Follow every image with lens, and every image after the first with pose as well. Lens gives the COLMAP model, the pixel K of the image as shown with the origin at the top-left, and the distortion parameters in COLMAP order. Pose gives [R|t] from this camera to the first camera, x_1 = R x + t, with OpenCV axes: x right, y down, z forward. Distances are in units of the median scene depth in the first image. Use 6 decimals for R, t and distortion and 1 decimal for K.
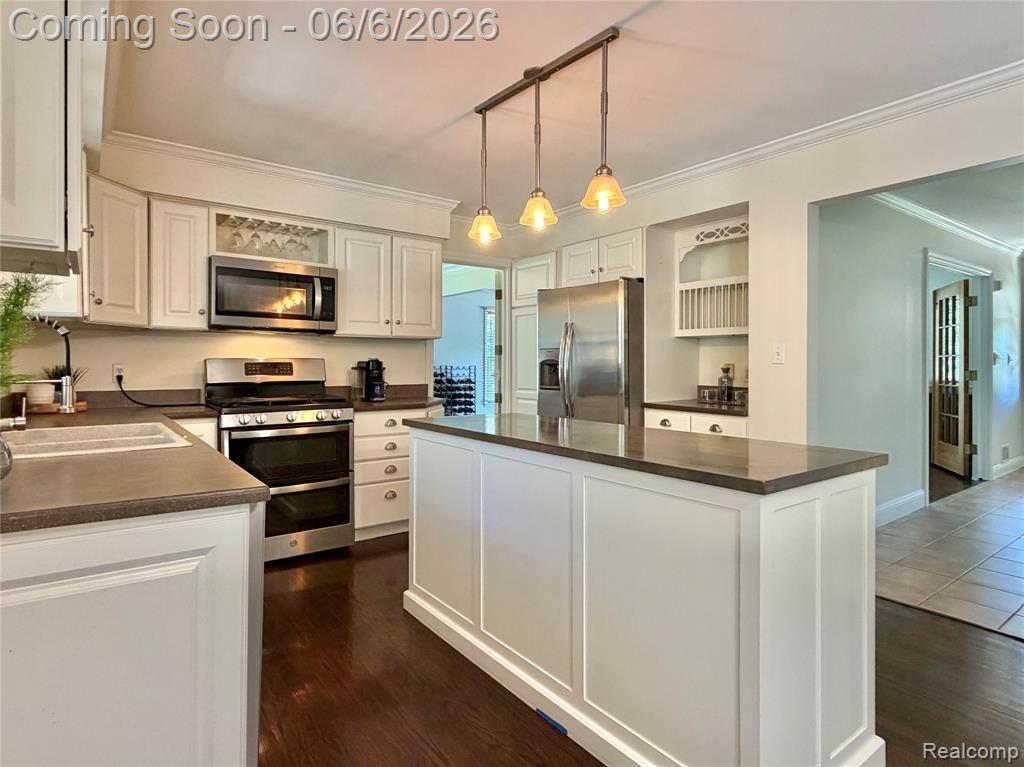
lens RADIAL K [[573.3, 0, 512.2], [0, 573.3, 373.0], [0, 0, 1]] dist [0.005926, 0.001269]
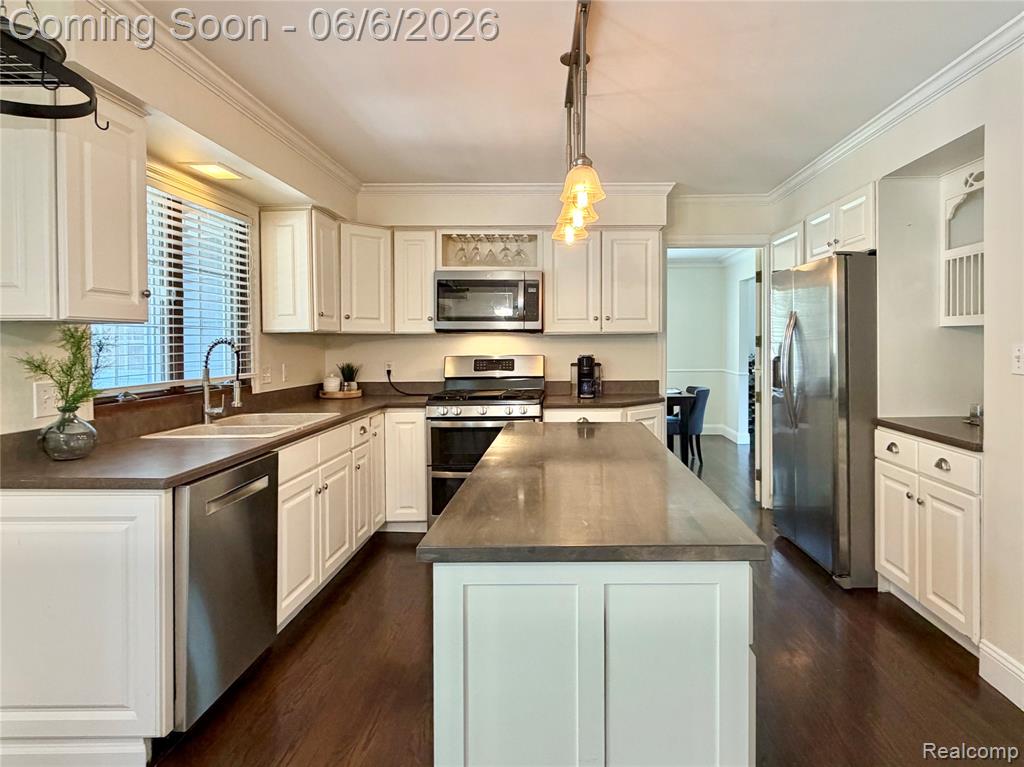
lens RADIAL K [[573.3, 0, 456.5], [0, 573.3, 357.9], [0, 0, 1]] dist [0.005926, 0.001269]
pose [[0.802987, -0.001247, -0.595995, 0.210805], [-0.001539, 0.999990, -0.004165, -0.018823], [0.595995, 0.004262, 0.802977, 0.070566]]
